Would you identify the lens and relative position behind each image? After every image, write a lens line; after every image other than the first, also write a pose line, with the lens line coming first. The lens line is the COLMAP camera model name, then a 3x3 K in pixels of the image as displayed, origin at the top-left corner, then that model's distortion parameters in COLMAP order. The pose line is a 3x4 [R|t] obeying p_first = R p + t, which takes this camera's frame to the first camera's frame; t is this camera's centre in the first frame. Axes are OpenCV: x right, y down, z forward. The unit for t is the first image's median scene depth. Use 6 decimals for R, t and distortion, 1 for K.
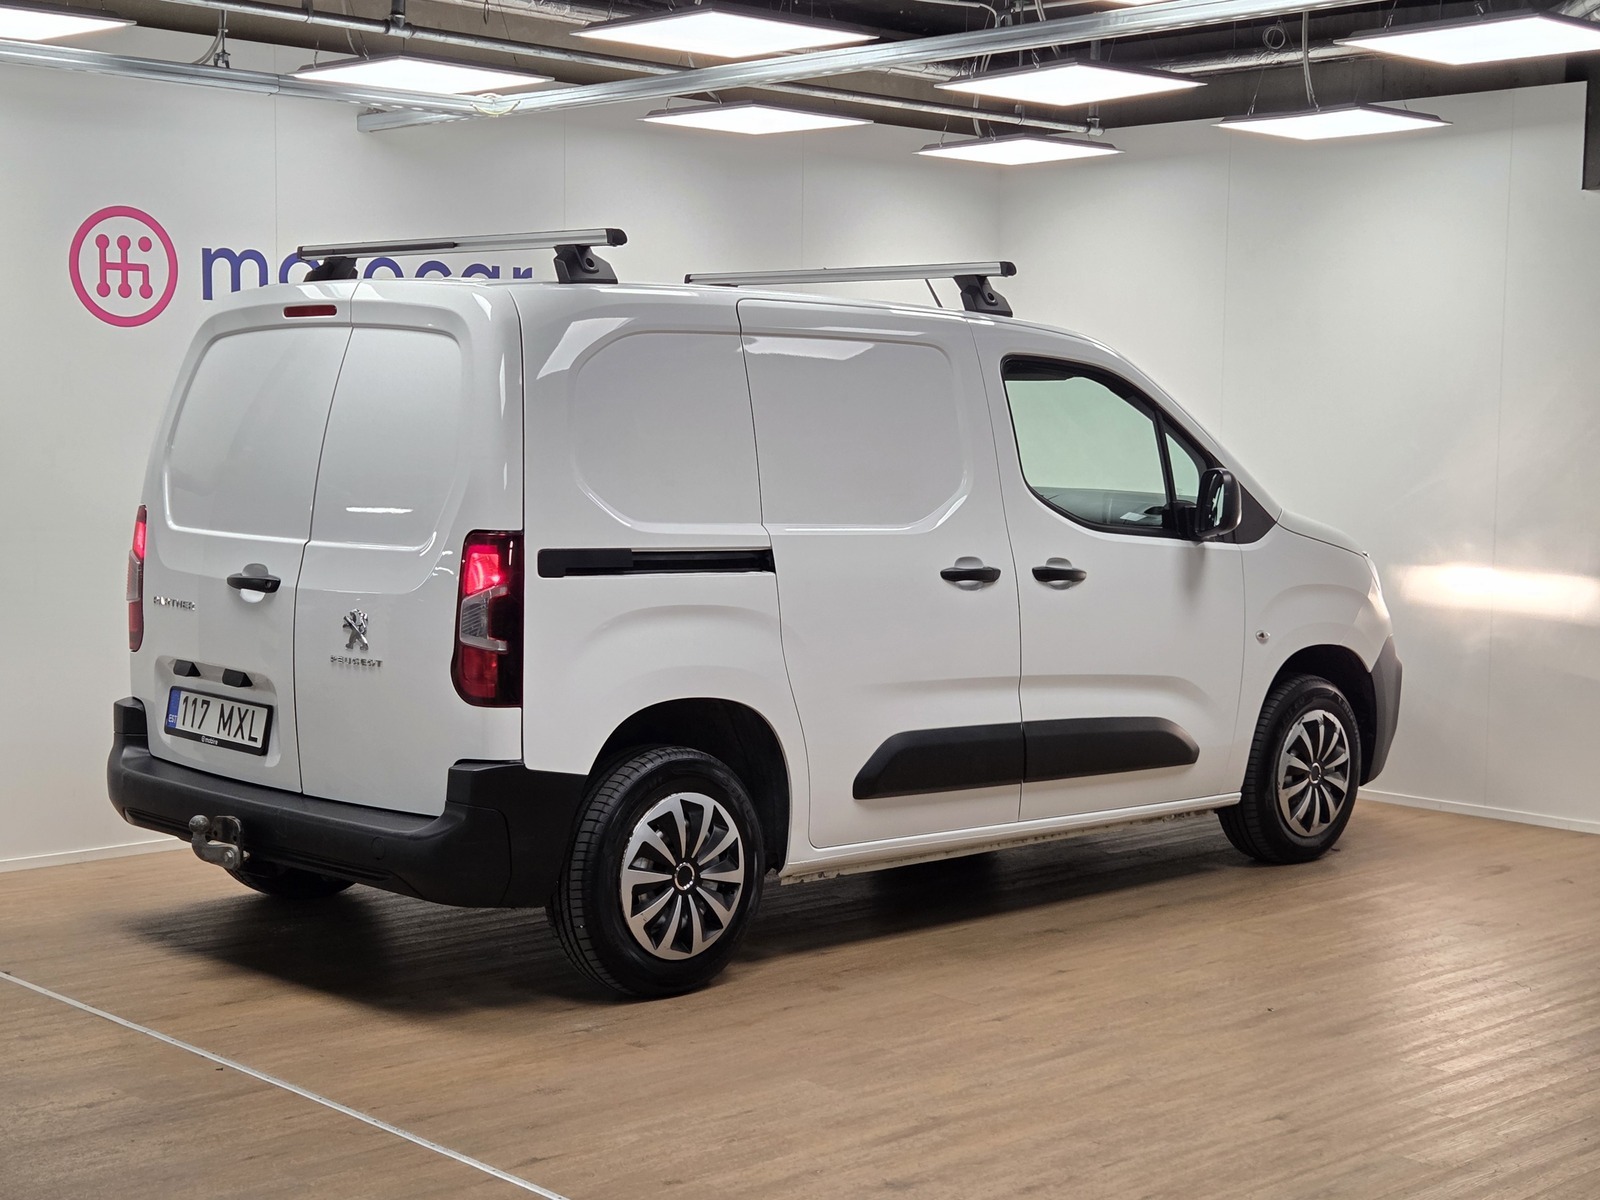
lens RADIAL K [[2451.5, 0, 724.1], [0, 2451.5, 623.6], [0, 0, 1]] dist [0.067215, 0.000000]
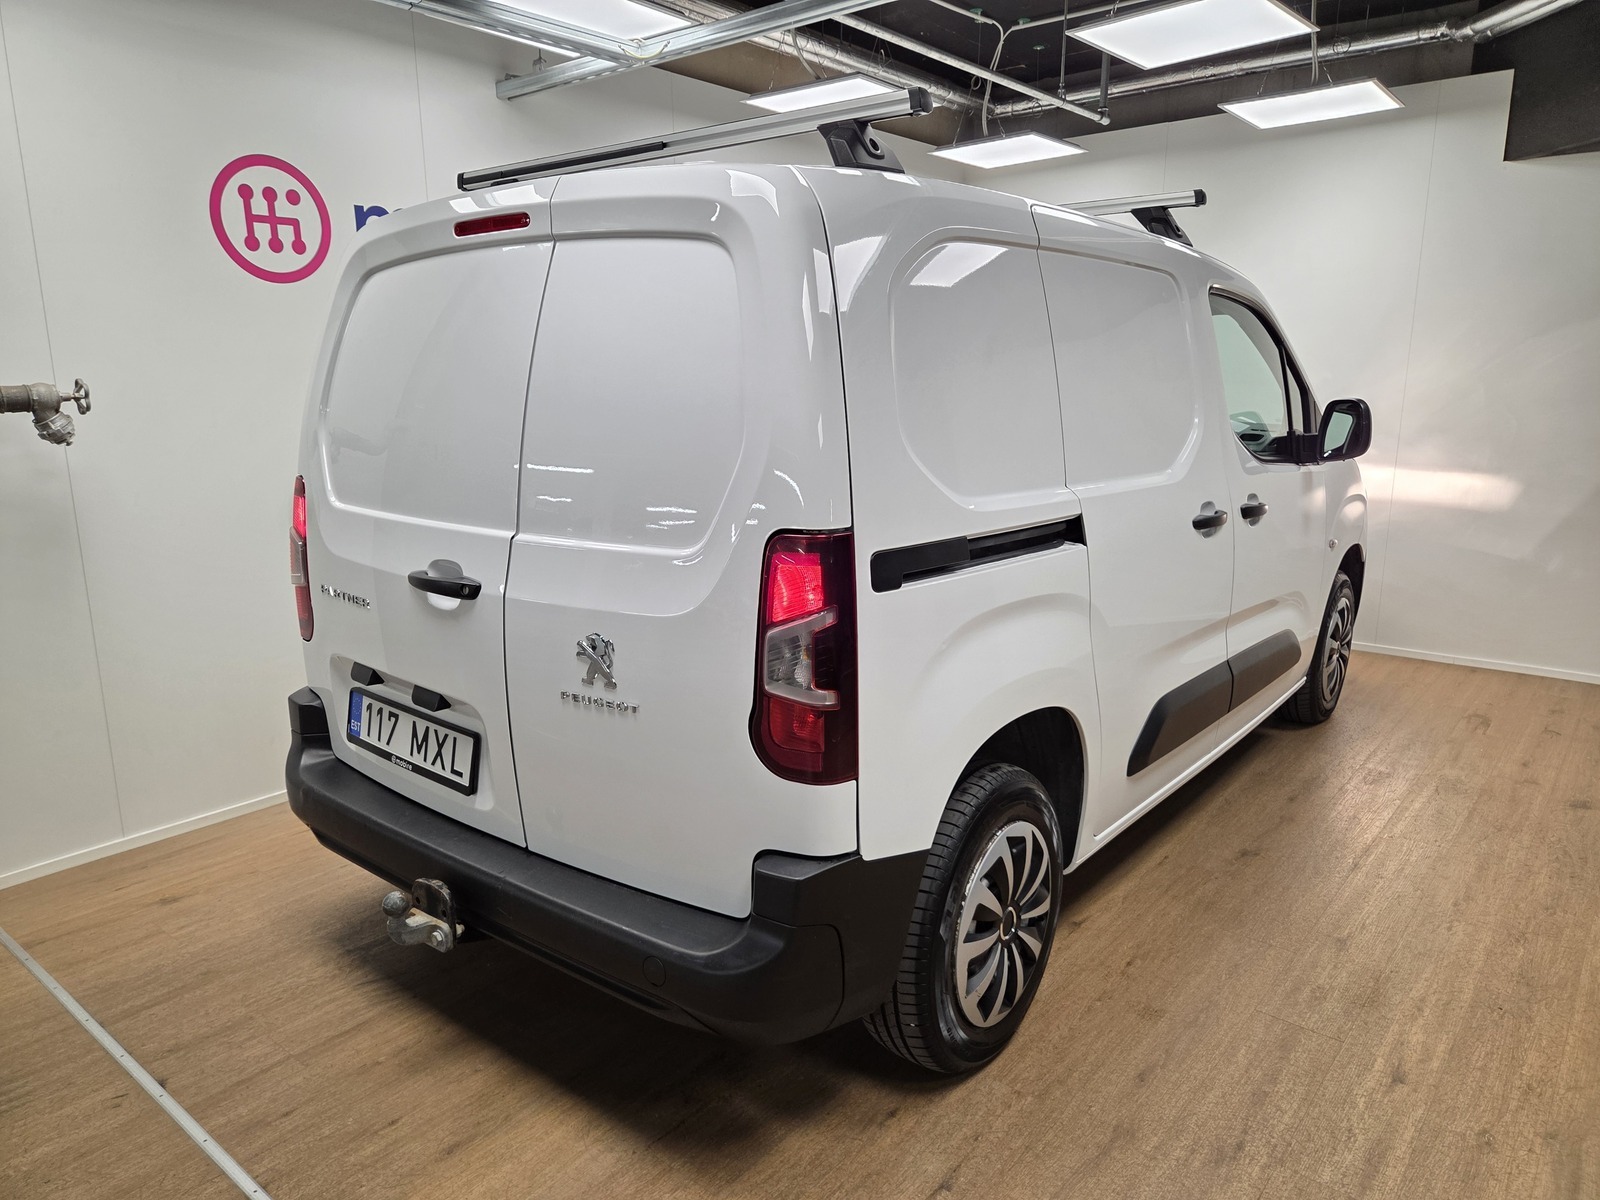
lens RADIAL K [[1074.2, 0, 777.2], [0, 1074.2, 616.7], [0, 0, 1]] dist [0.057987, -0.038690]
pose [[0.991241, -0.050162, 0.122171, -0.128091], [0.032948, 0.989738, 0.139046, -0.050690], [-0.127892, -0.133803, 0.982721, 0.644203]]
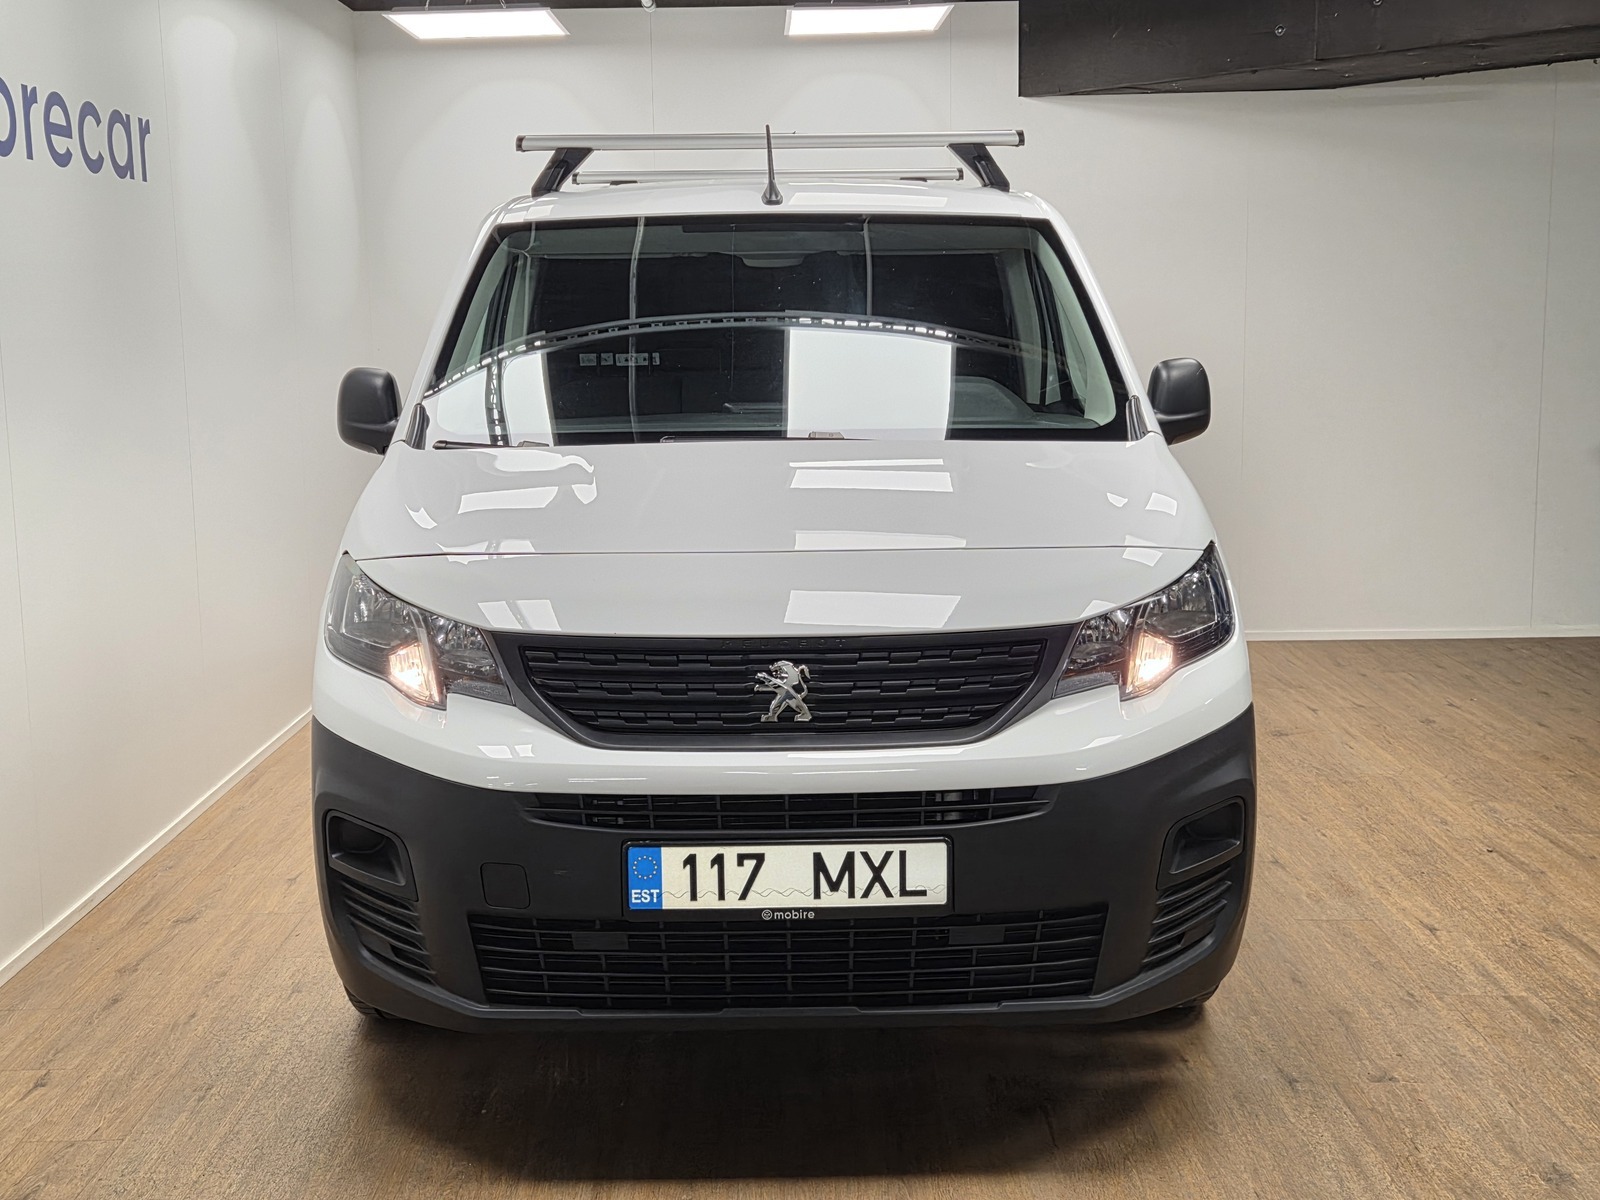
lens RADIAL K [[1858.6, 0, 782.5], [0, 1858.6, 597.6], [0, 0, 1]] dist [0.068624, 0.000000]
pose [[0.679043, -0.136923, 0.721216, -0.534216], [0.087827, 0.990548, 0.105364, -0.060709], [-0.728825, -0.008205, 0.684650, 0.649561]]
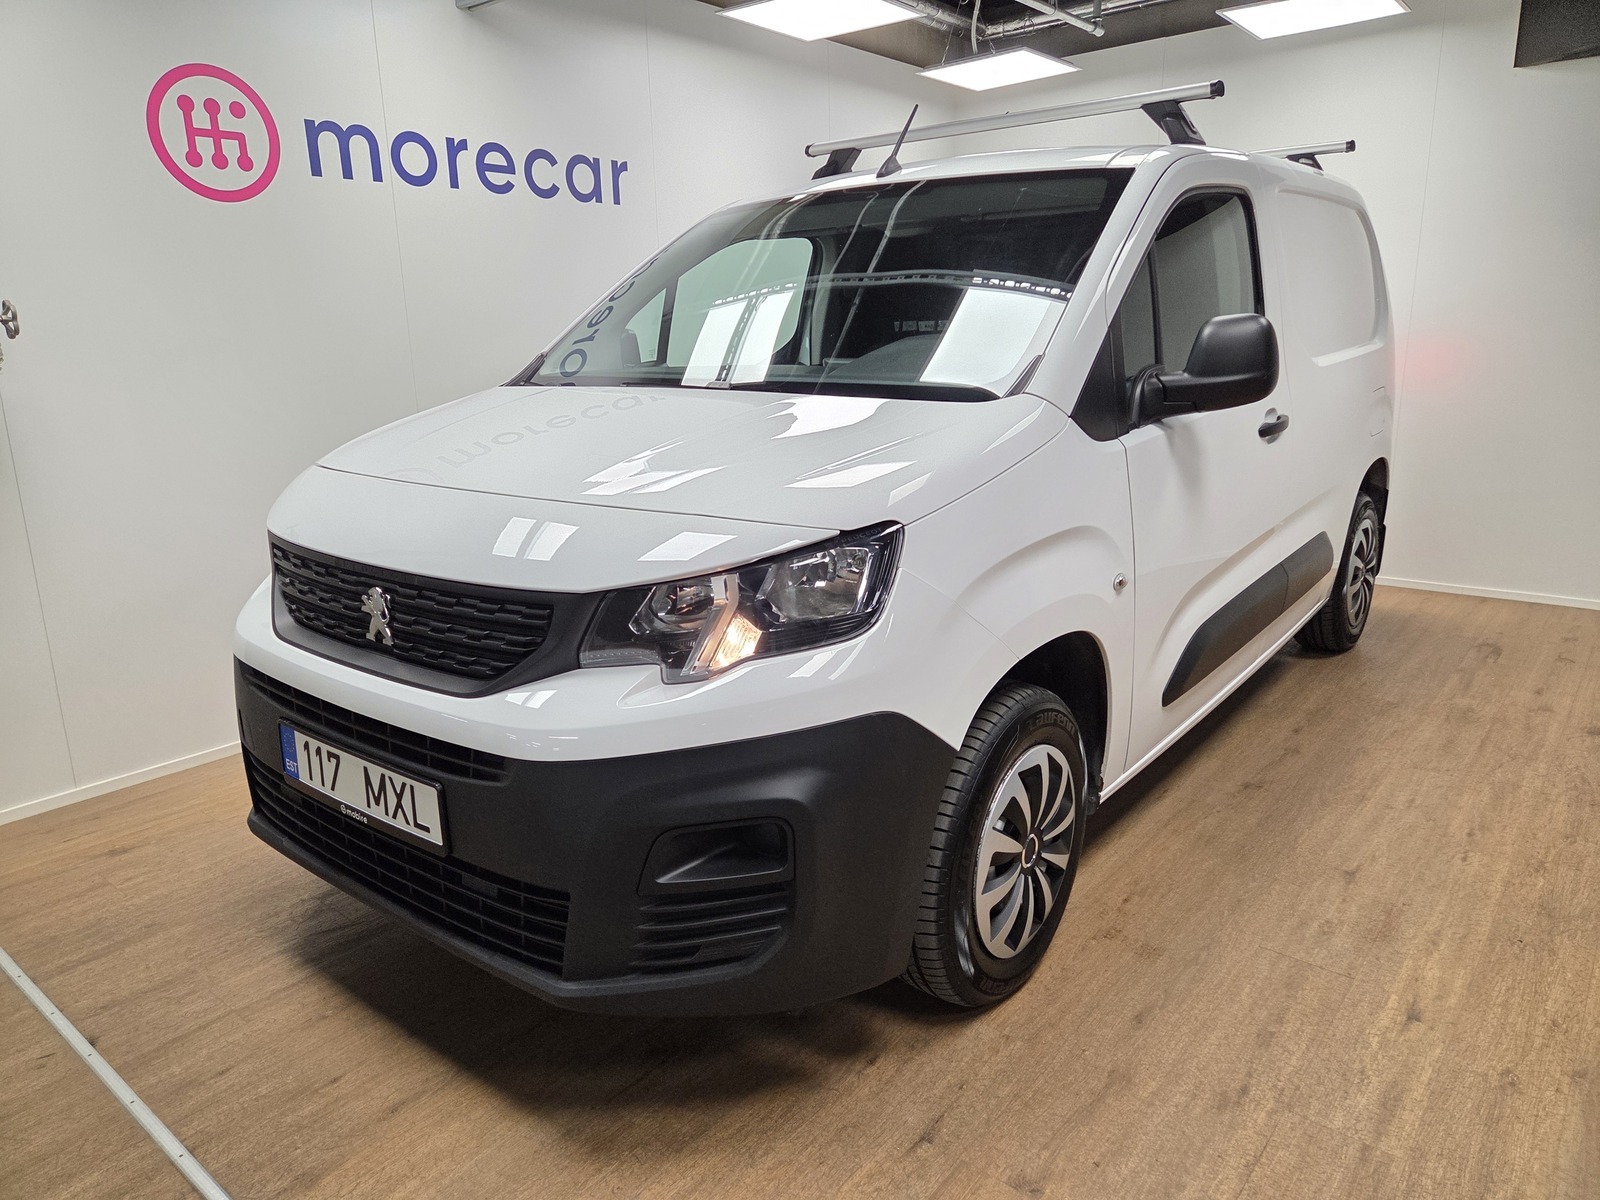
lens RADIAL K [[1074.2, 0, 781.6], [0, 1074.2, 589.7], [0, 0, 1]] dist [0.057987, -0.038690]
pose [[0.990262, -0.066686, 0.122205, -0.114514], [0.047184, 0.986622, 0.156047, -0.035246], [-0.130976, -0.148761, 0.980161, 0.665843]]
